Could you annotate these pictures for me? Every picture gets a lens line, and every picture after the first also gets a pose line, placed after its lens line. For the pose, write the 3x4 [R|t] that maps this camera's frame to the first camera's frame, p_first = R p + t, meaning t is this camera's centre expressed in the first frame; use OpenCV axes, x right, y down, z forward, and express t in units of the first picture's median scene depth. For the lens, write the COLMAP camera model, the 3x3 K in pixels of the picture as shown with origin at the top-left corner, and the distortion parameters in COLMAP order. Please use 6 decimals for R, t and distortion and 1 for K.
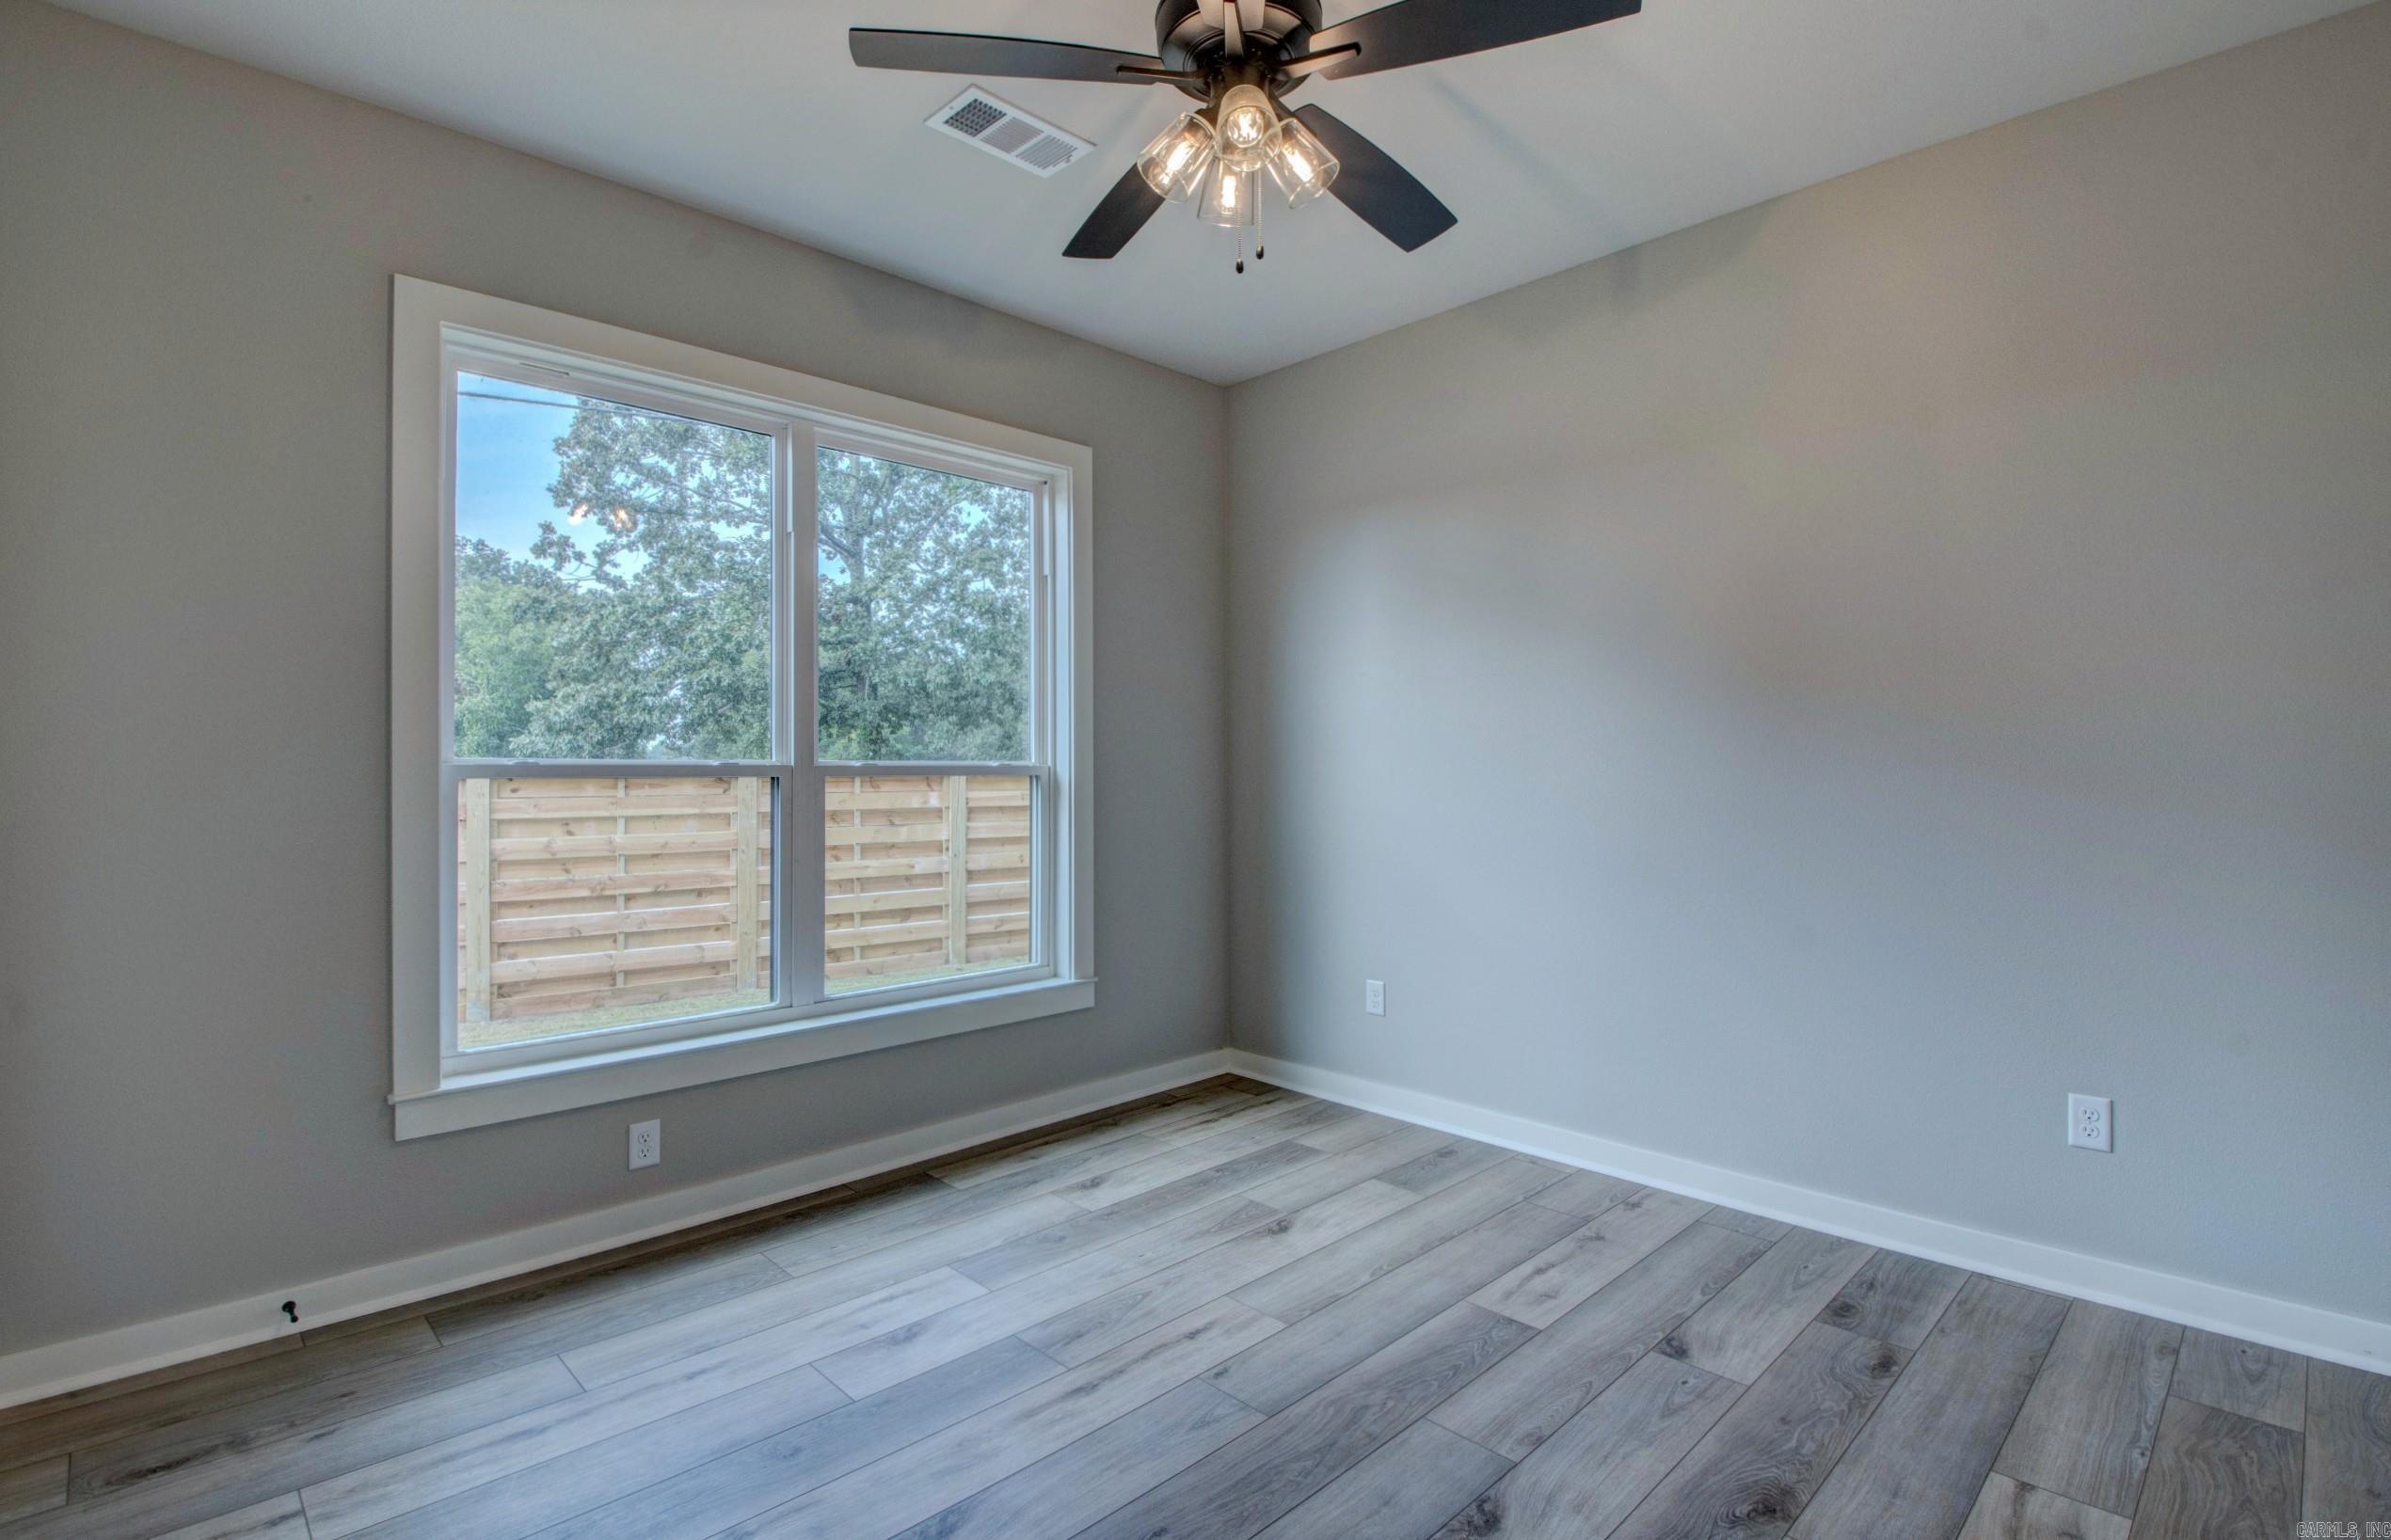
lens RADIAL K [[1119.4, 0, 1187.7], [0, 1119.4, 763.8], [0, 0, 1]] dist [-0.000011, -0.015606]
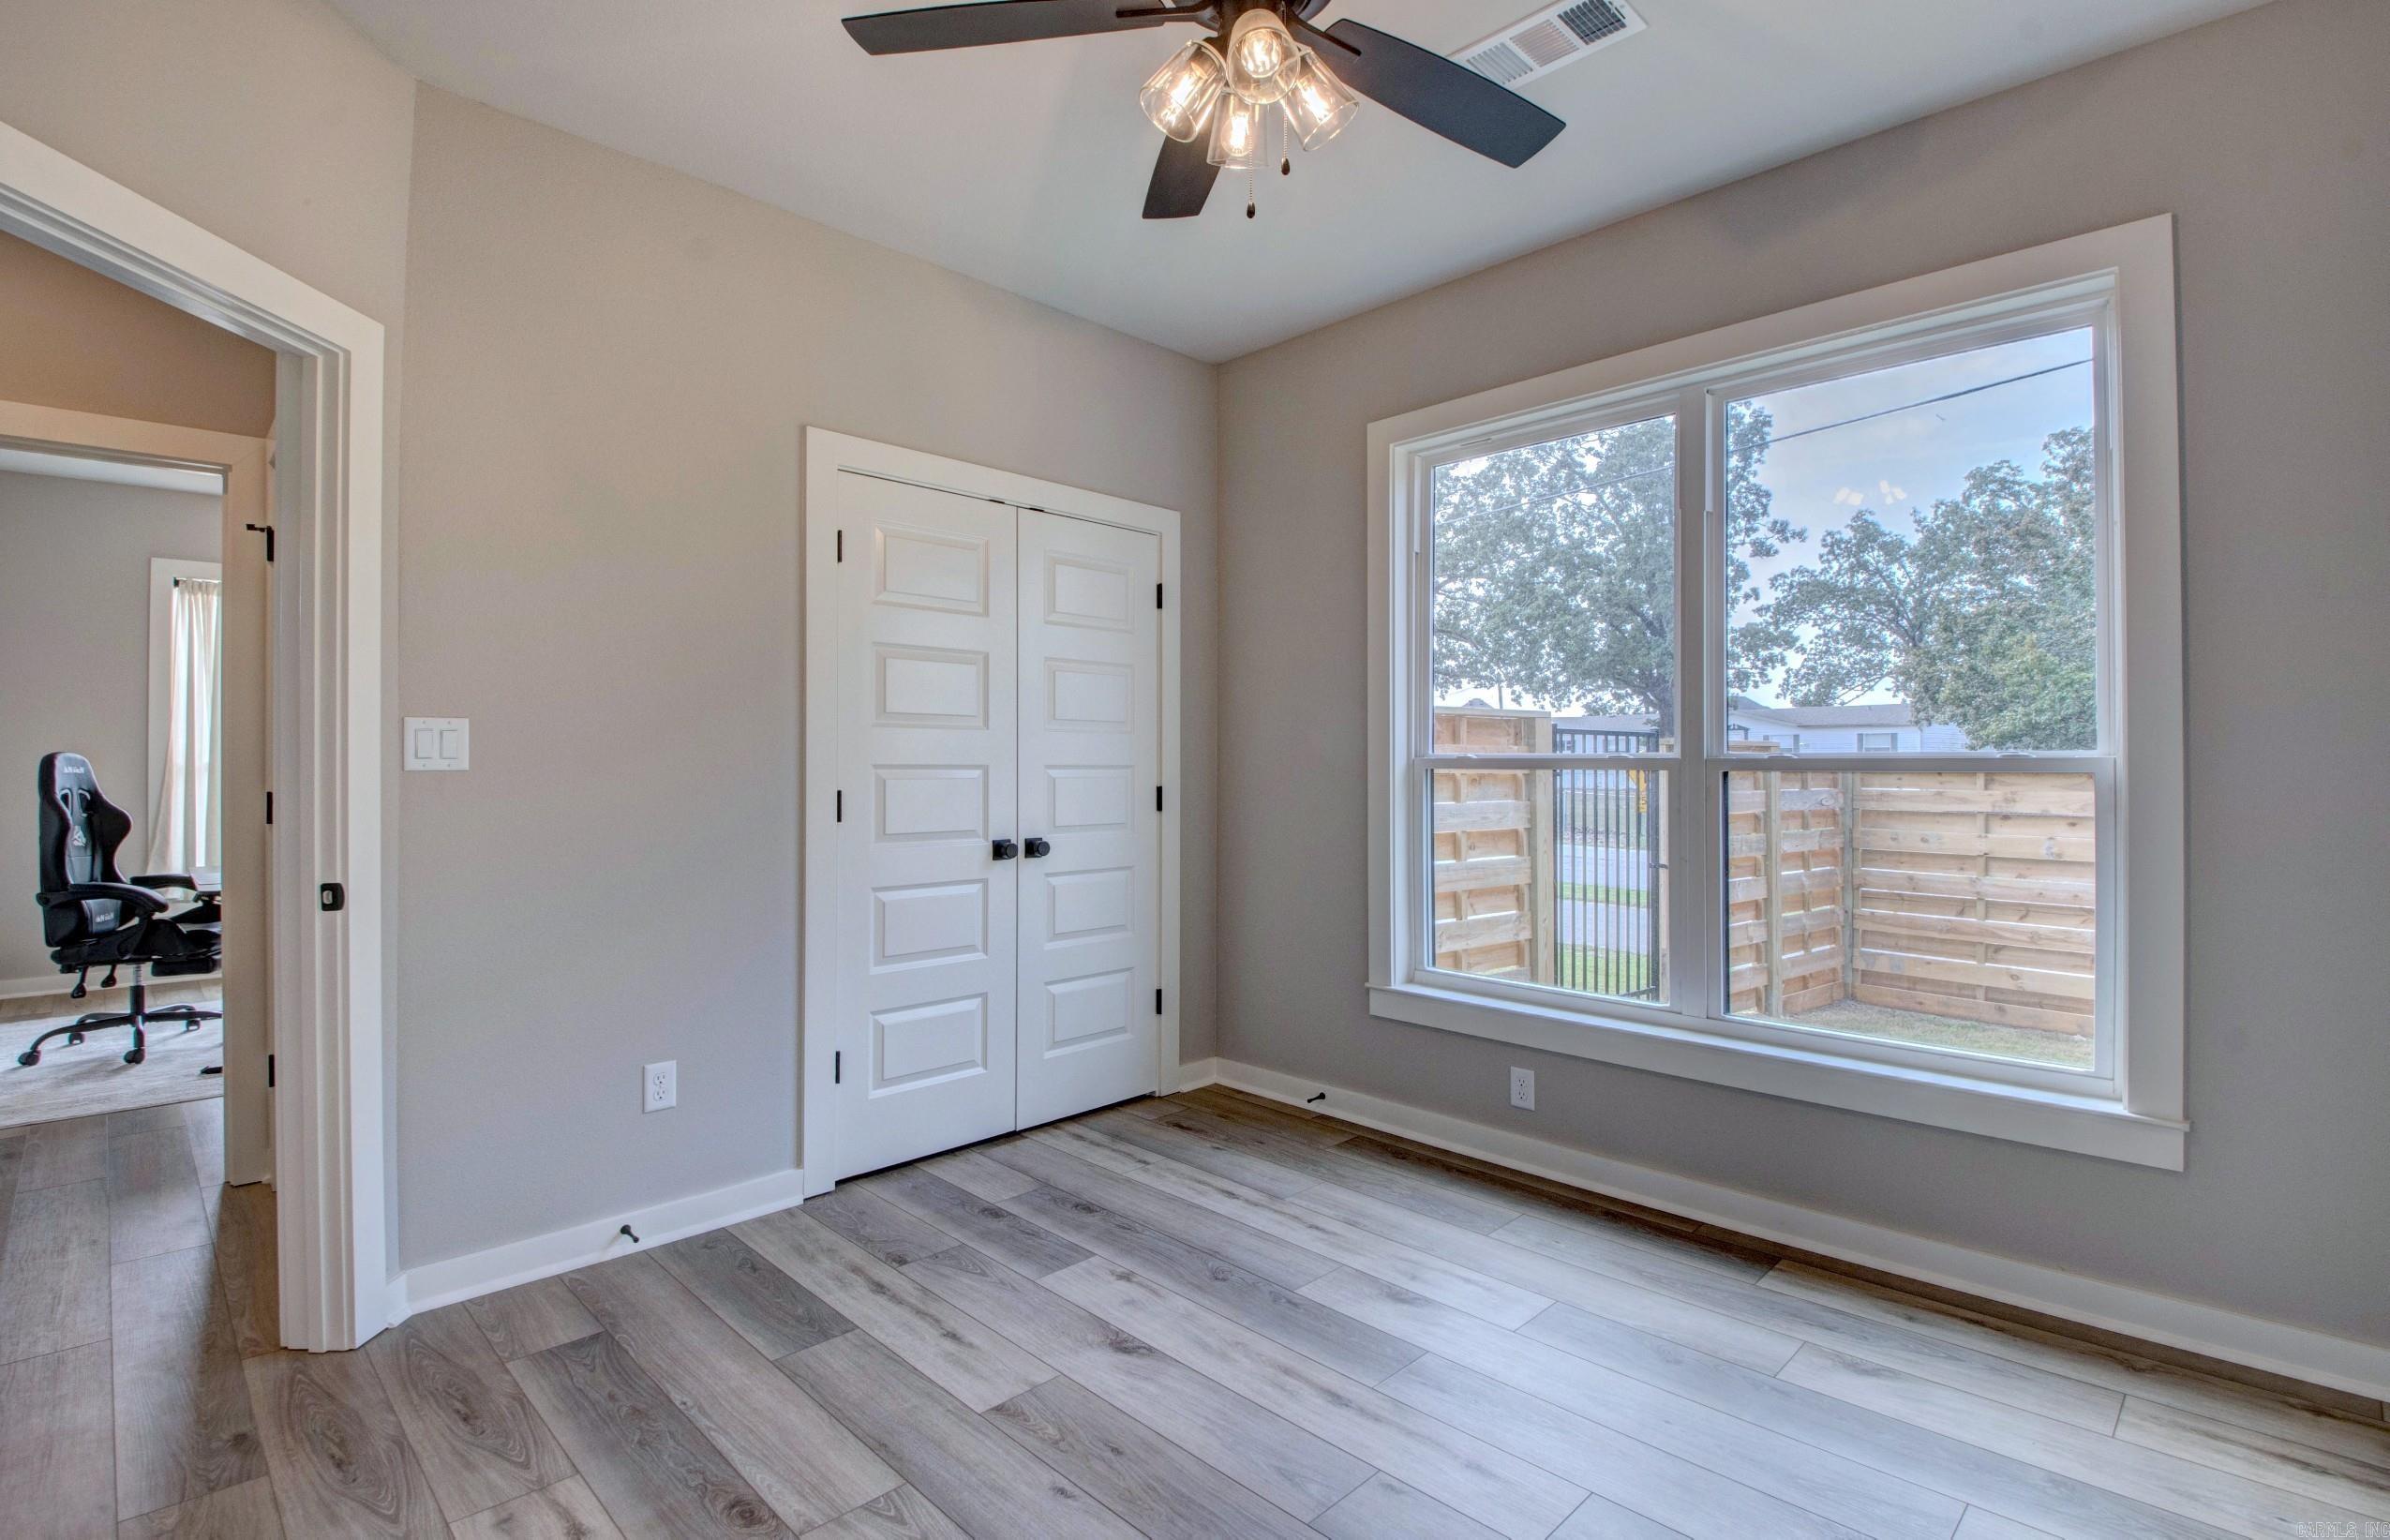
lens RADIAL K [[1119.1, 0, 1190.6], [0, 1119.1, 765.6], [0, 0, 1]] dist [-0.000011, -0.015606]
pose [[0.003206, 0.004564, -0.999984, 0.726142], [0.003670, 0.999983, 0.004576, 0.002519], [0.999988, -0.003684, 0.003189, 0.721062]]
